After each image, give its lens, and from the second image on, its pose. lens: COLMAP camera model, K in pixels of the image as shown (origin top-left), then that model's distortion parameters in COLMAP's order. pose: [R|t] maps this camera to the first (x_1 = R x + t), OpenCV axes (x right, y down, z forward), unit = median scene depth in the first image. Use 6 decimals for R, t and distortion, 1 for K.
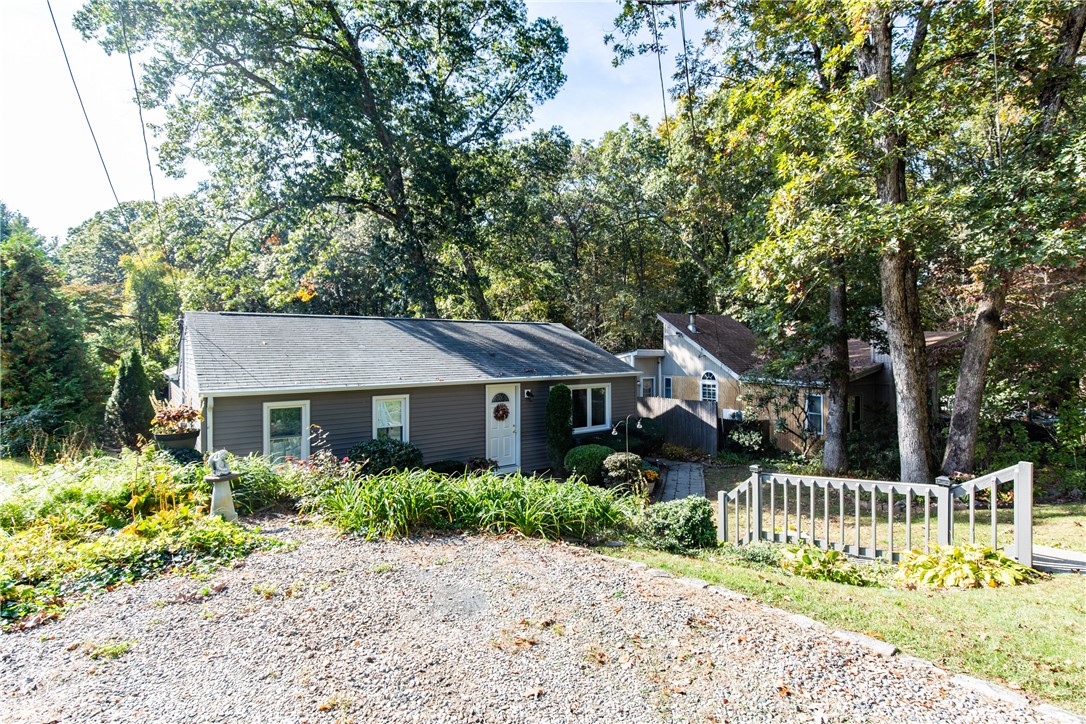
lens RADIAL K [[547.7, 0, 544.6], [0, 547.7, 360.6], [0, 0, 1]] dist [-0.006246, 0.000154]
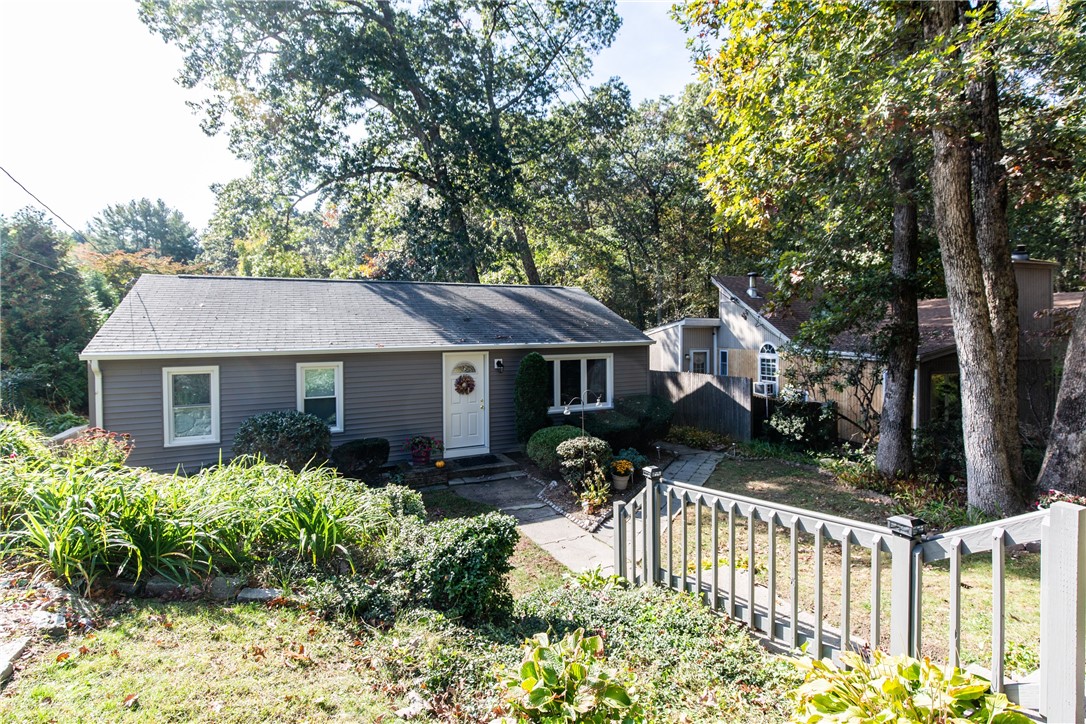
lens RADIAL K [[545.2, 0, 531.1], [0, 545.2, 347.6], [0, 0, 1]] dist [-0.003629, -0.001072]
pose [[0.977299, 0.005216, -0.211802, 0.177043], [-0.001378, 0.999832, 0.018262, 0.017072], [0.211862, -0.017555, 0.977142, 0.156385]]
